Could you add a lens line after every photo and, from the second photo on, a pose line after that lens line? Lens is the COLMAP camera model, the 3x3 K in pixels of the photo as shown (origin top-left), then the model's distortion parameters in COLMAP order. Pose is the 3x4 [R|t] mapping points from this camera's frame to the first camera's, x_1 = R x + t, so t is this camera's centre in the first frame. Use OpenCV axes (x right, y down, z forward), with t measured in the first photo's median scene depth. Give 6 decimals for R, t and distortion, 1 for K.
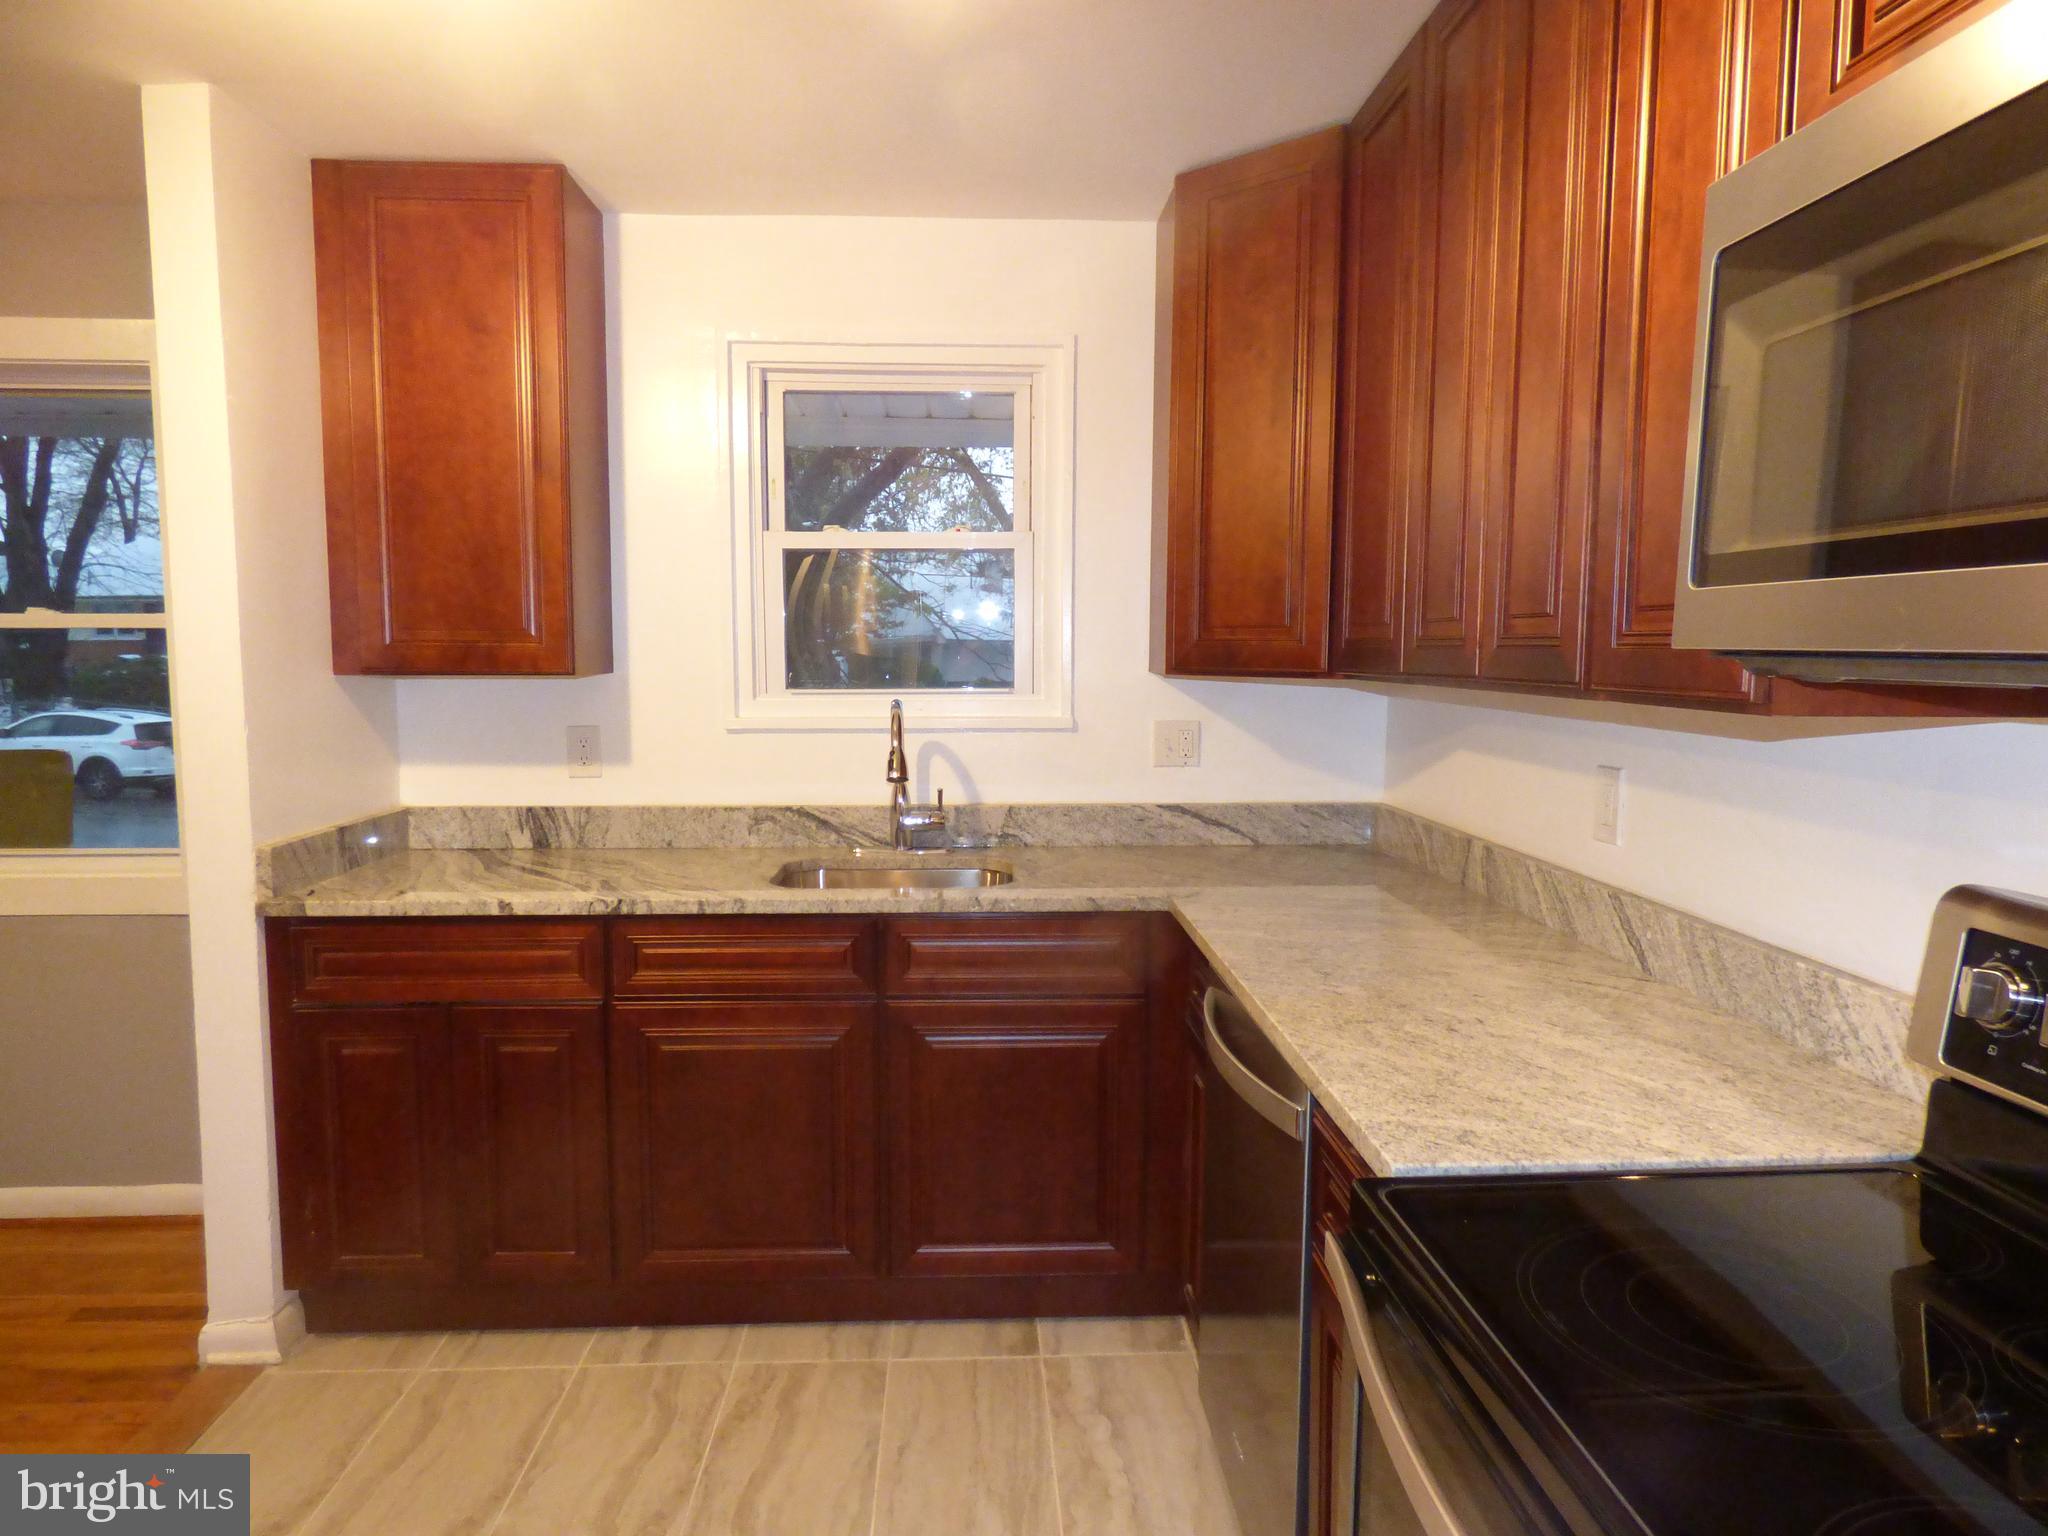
lens RADIAL K [[1229.1, 0, 1025.8], [0, 1229.1, 765.4], [0, 0, 1]] dist [-0.012081, 0.003056]
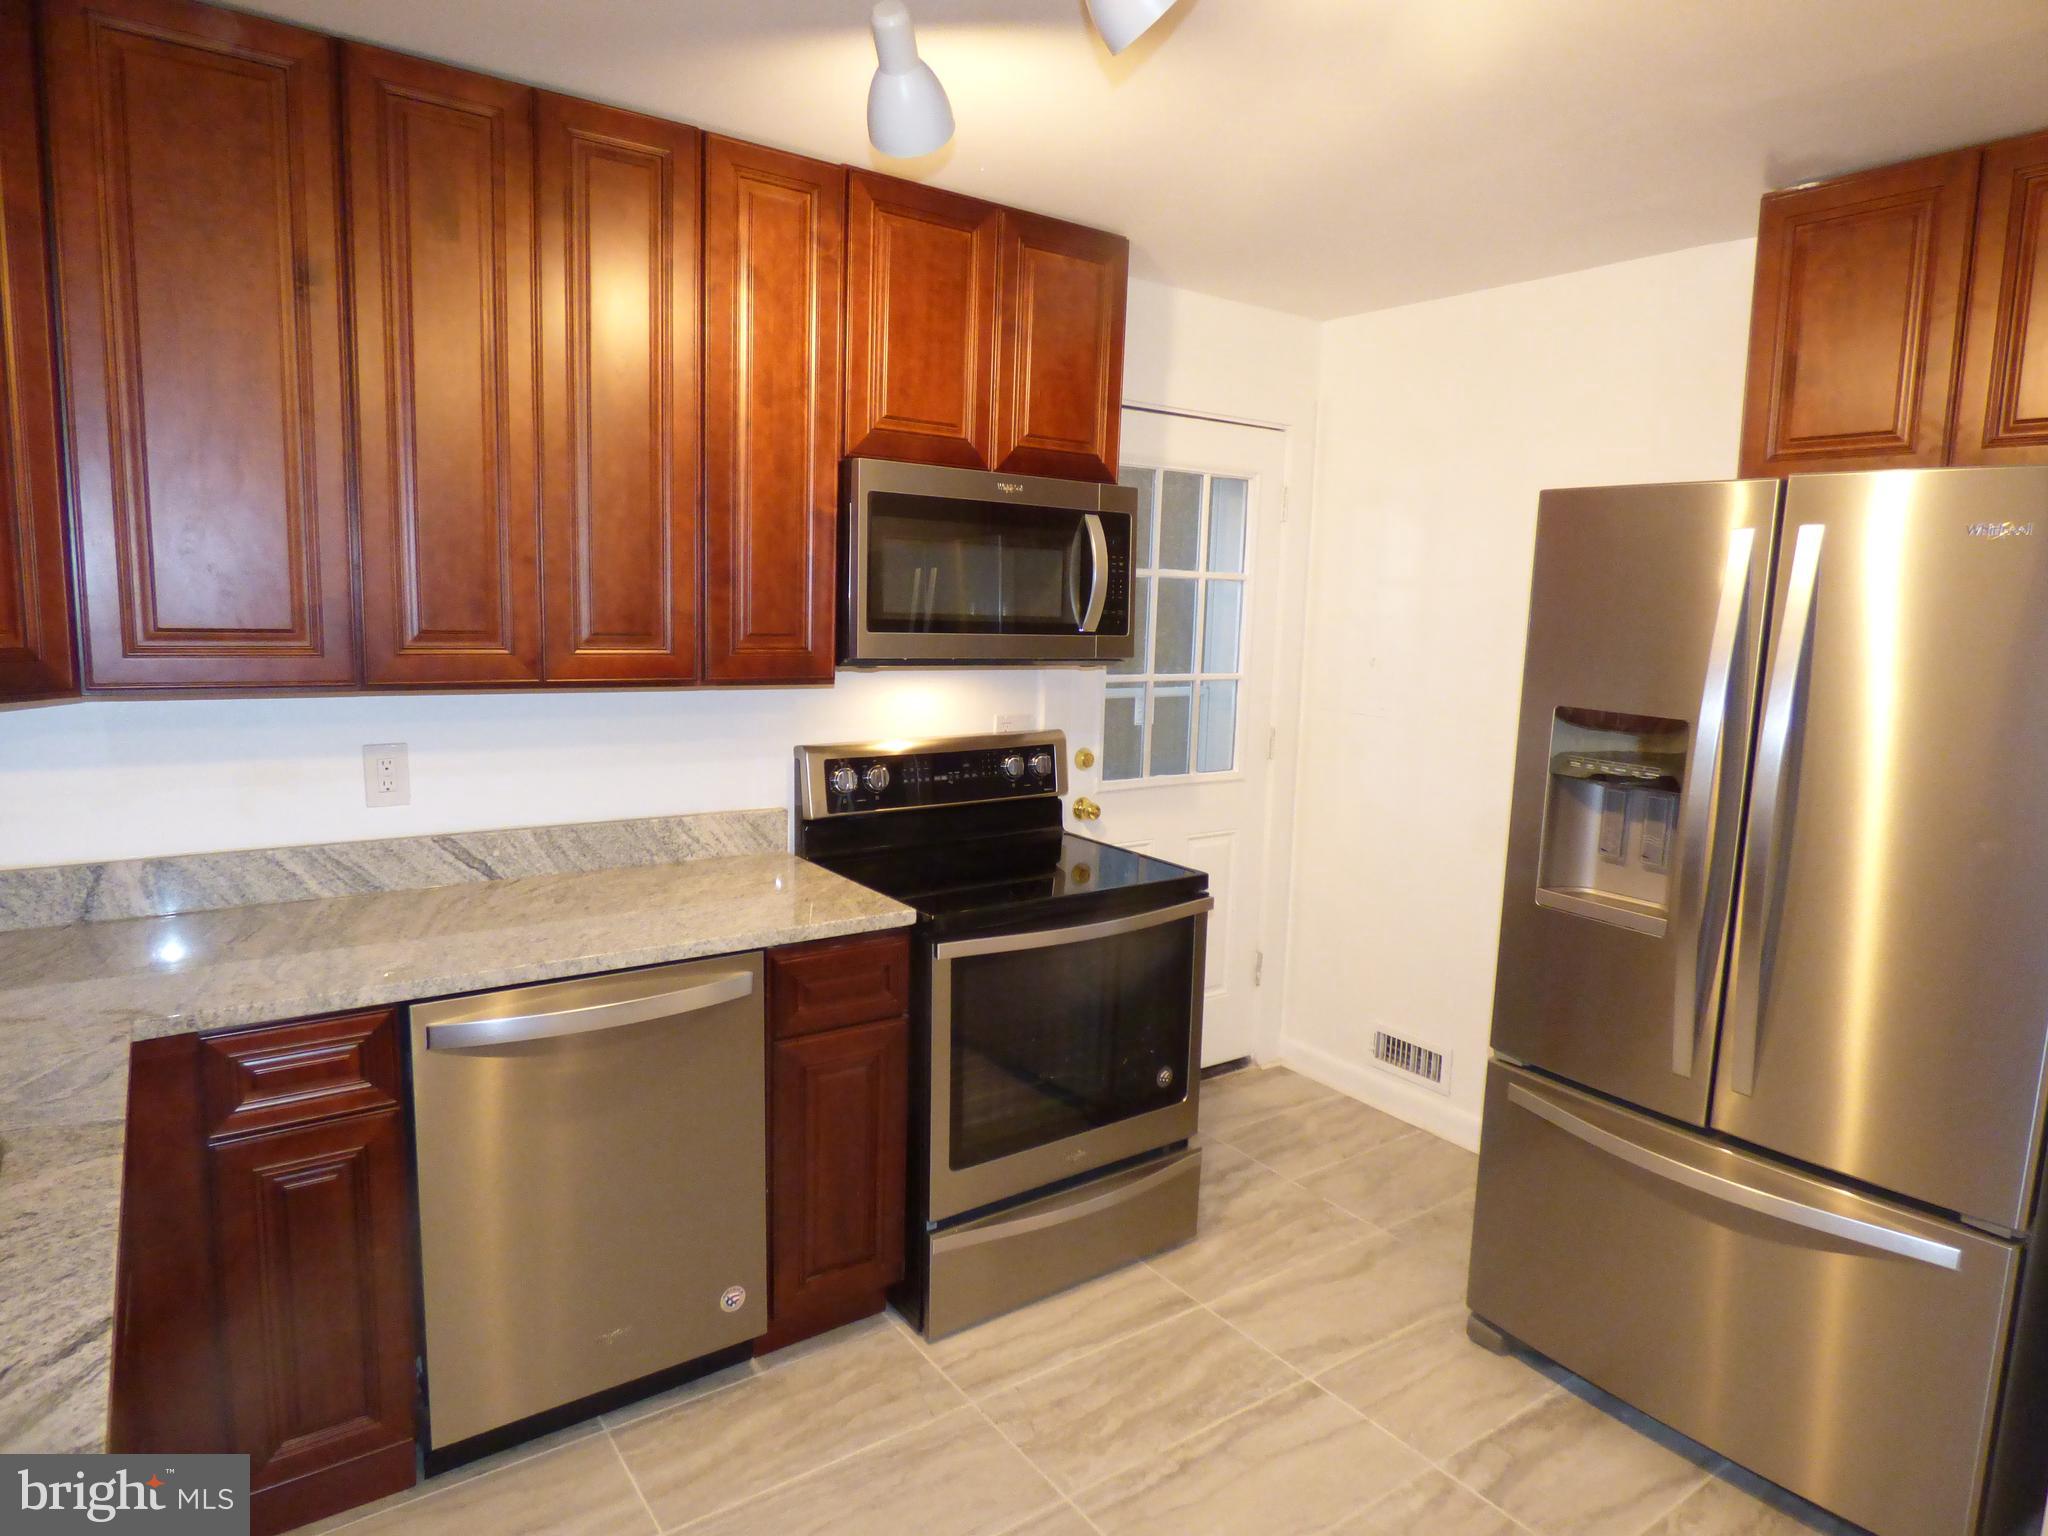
lens RADIAL K [[1229.1, 0, 1025.4], [0, 1229.1, 762.8], [0, 0, 1]] dist [-0.012081, 0.003056]
pose [[-0.540002, -0.132994, 0.831090, -0.719522], [0.047488, 0.981050, 0.187846, -0.146414], [-0.840323, 0.140904, -0.523454, 0.902008]]
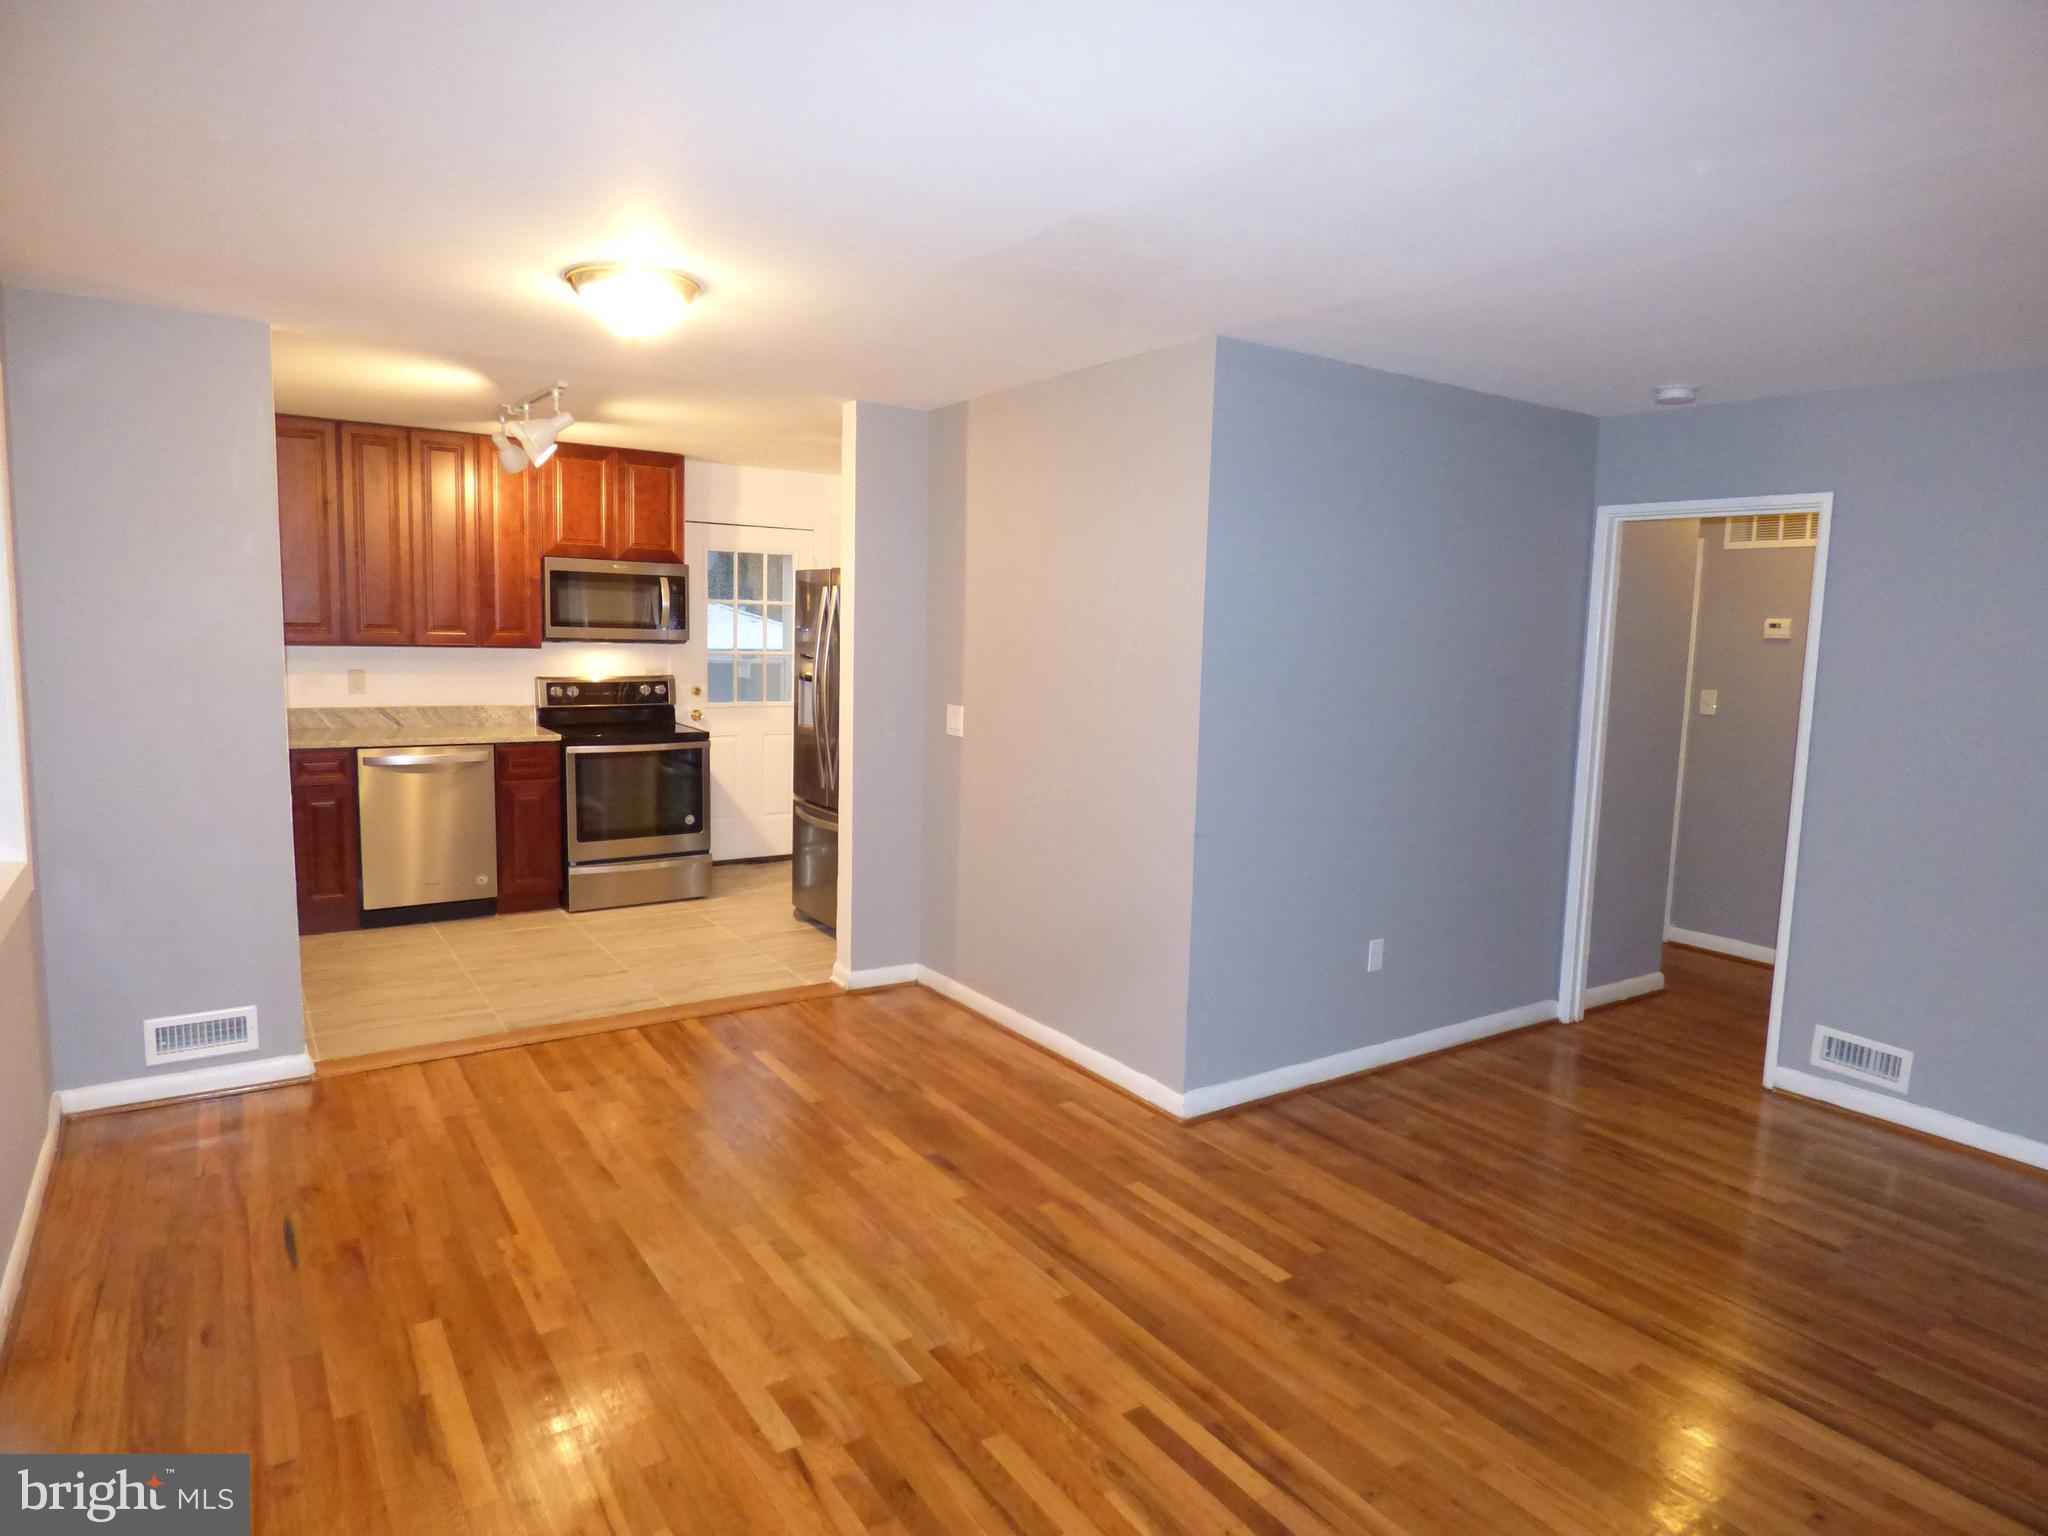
lens RADIAL K [[1229.1, 0, 1031.3], [0, 1229.1, 755.6], [0, 0, 1]] dist [-0.012081, 0.003056]
pose [[-0.520804, -0.111900, 0.846311, -2.522664], [0.050751, 0.985560, 0.161543, -0.164239], [-0.852167, 0.127083, -0.507604, 0.935905]]
